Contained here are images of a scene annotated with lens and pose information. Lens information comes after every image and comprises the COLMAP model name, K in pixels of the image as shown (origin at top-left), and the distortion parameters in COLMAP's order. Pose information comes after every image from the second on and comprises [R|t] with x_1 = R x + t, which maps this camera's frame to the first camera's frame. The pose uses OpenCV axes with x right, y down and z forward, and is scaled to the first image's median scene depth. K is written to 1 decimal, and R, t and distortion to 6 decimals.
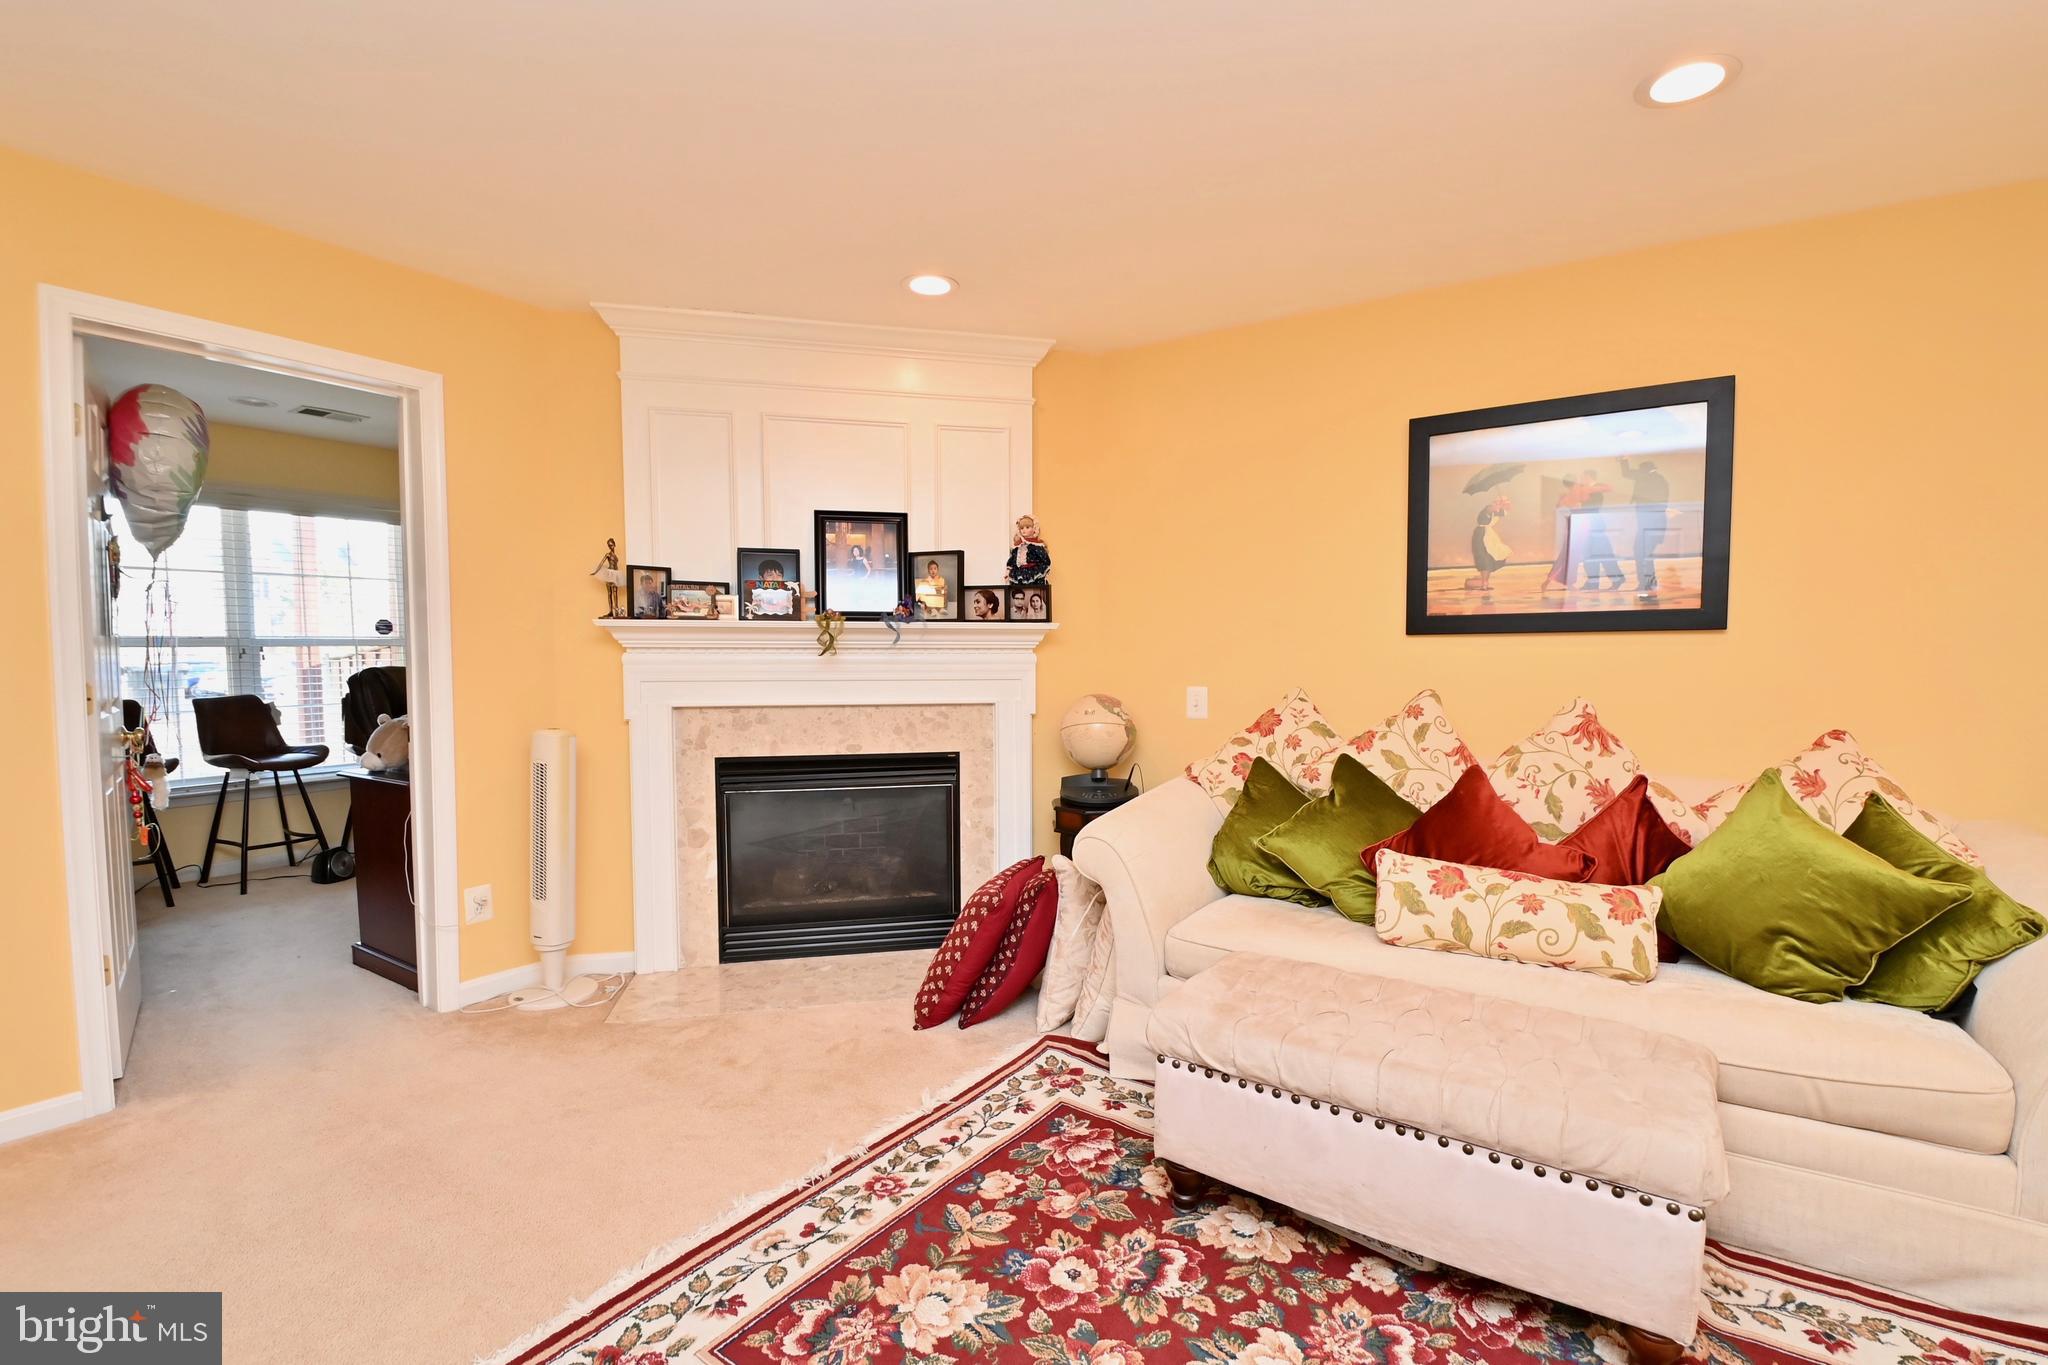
lens RADIAL K [[897.8, 0, 1040.1], [0, 897.8, 719.0], [0, 0, 1]] dist [0.010268, -0.016813]
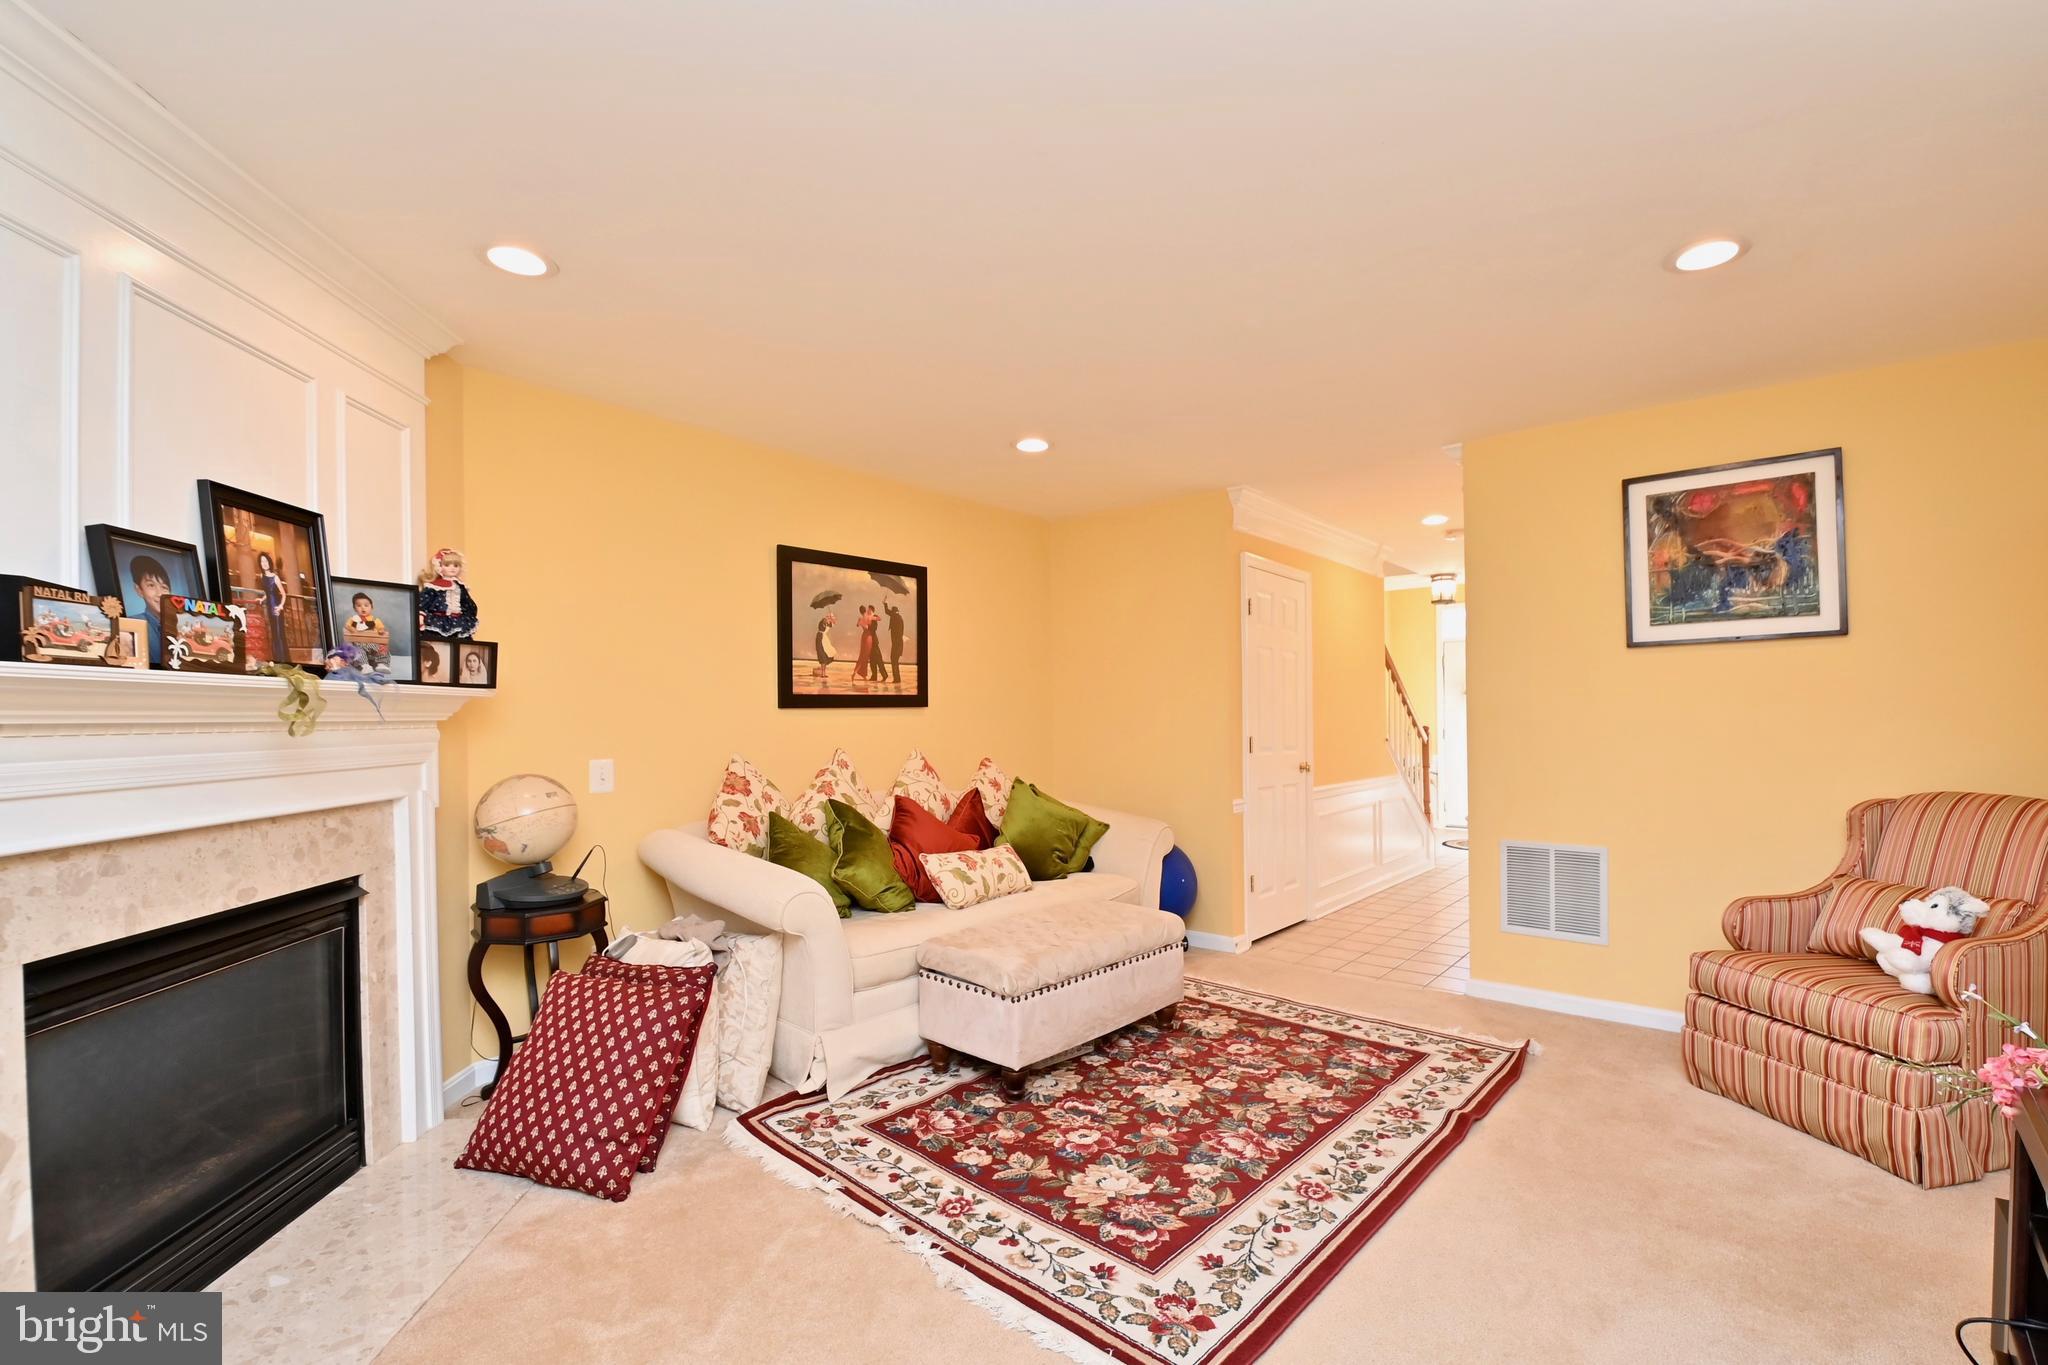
lens RADIAL K [[897.8, 0, 1044.2], [0, 897.8, 720.4], [0, 0, 1]] dist [0.010268, -0.016813]
pose [[0.119102, -0.006567, 0.992860, -0.853652], [0.081480, 0.996670, -0.003182, -0.042679], [-0.989533, 0.081278, 0.119240, 0.488190]]
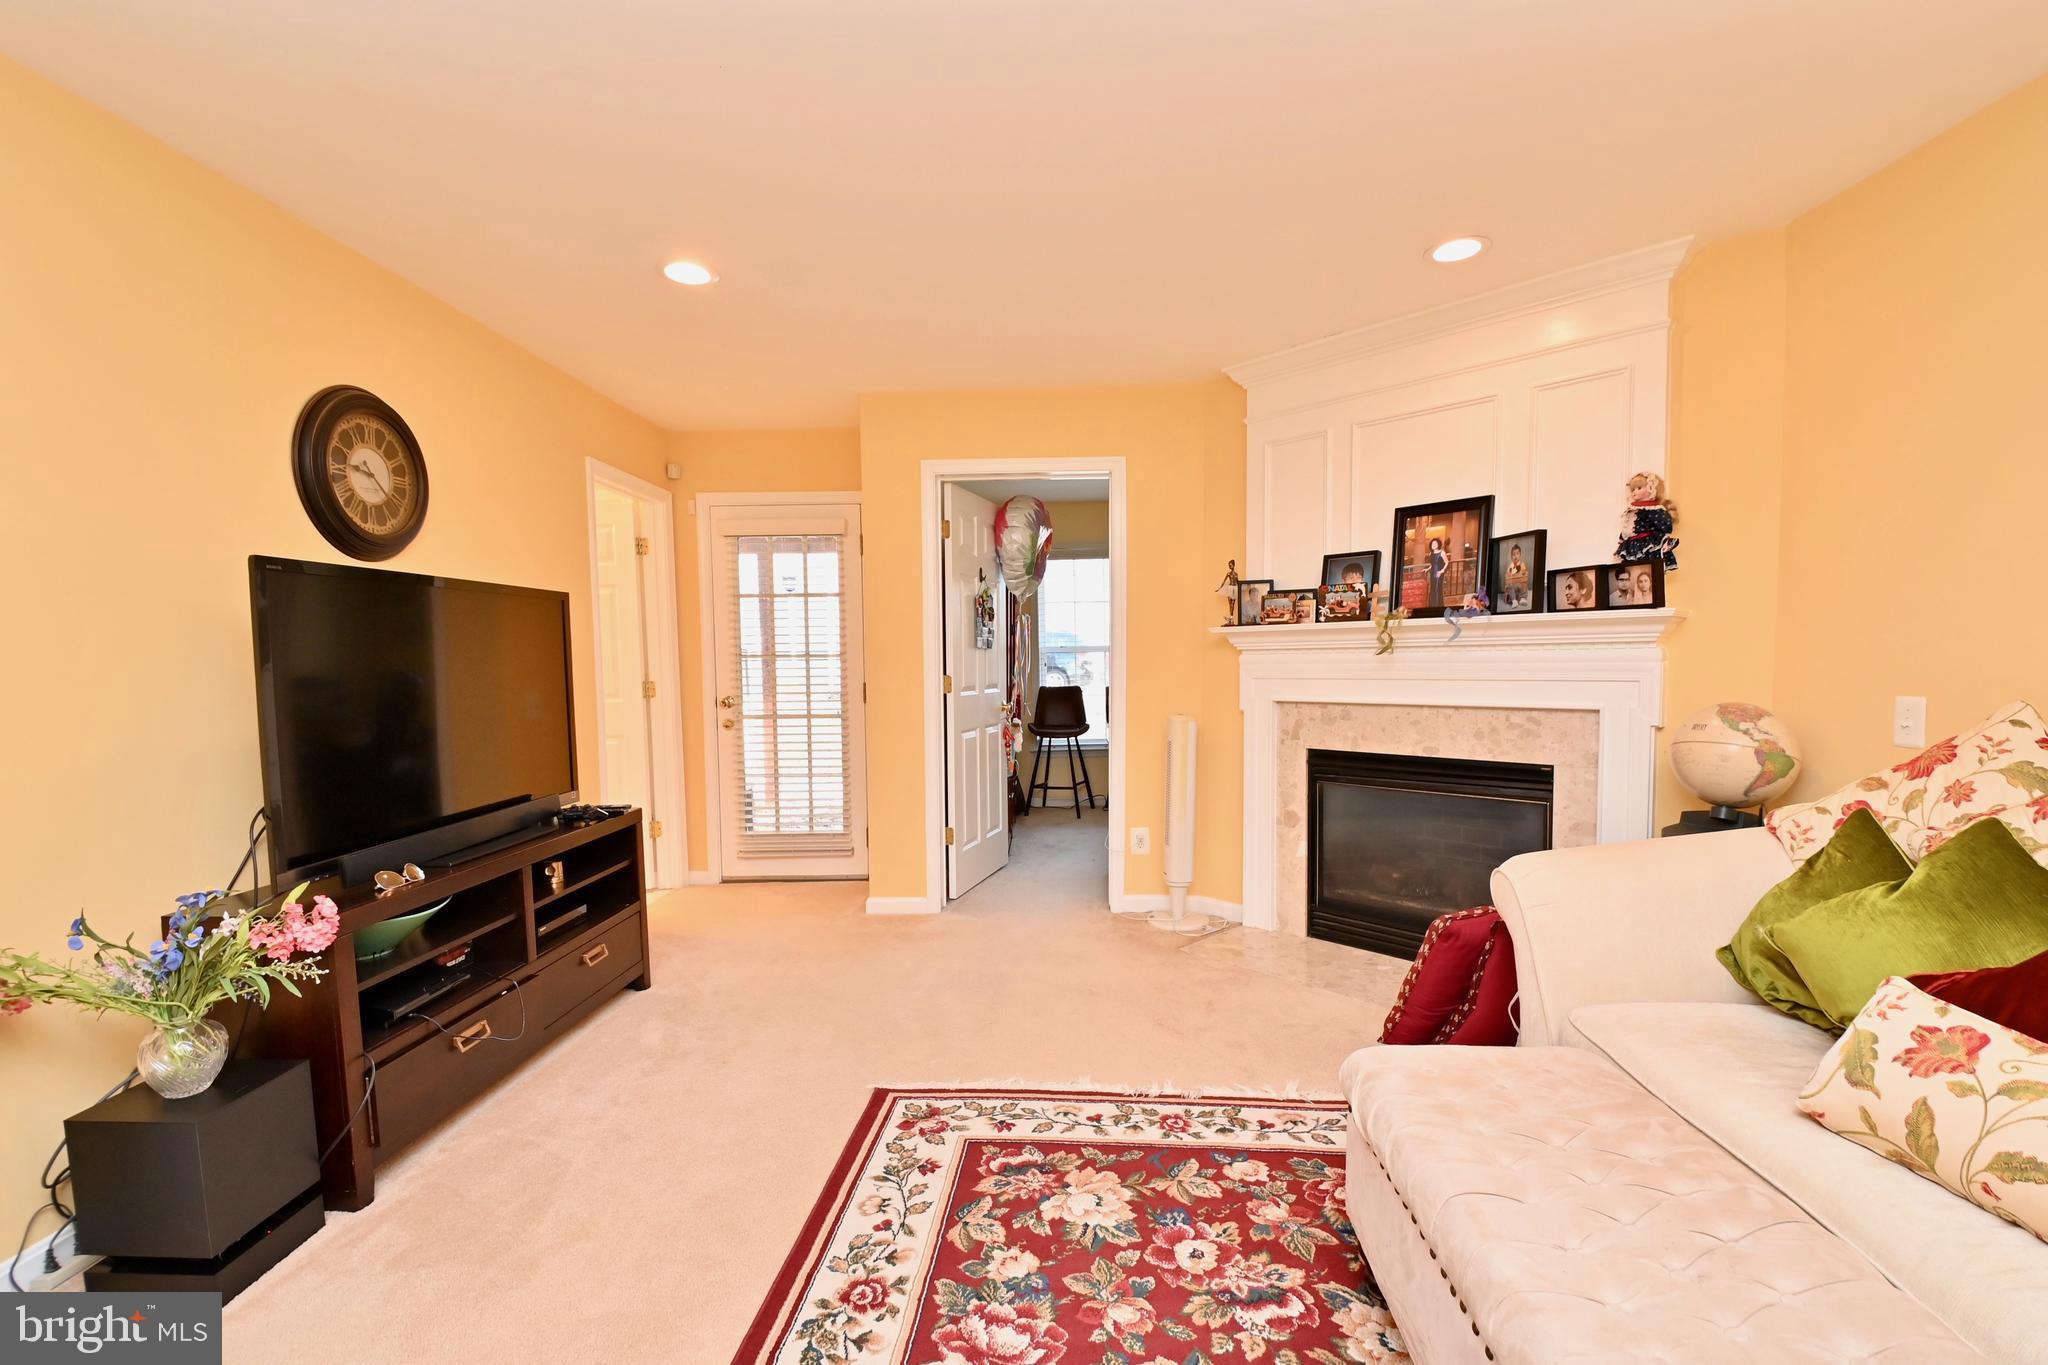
lens RADIAL K [[897.8, 0, 1037.3], [0, 897.8, 718.2], [0, 0, 1]] dist [0.010268, -0.016813]
pose [[0.515030, 0.049185, -0.855760, 0.468953], [-0.047402, 0.998459, 0.028858, -0.011247], [0.855861, 0.025702, 0.516568, 0.172221]]
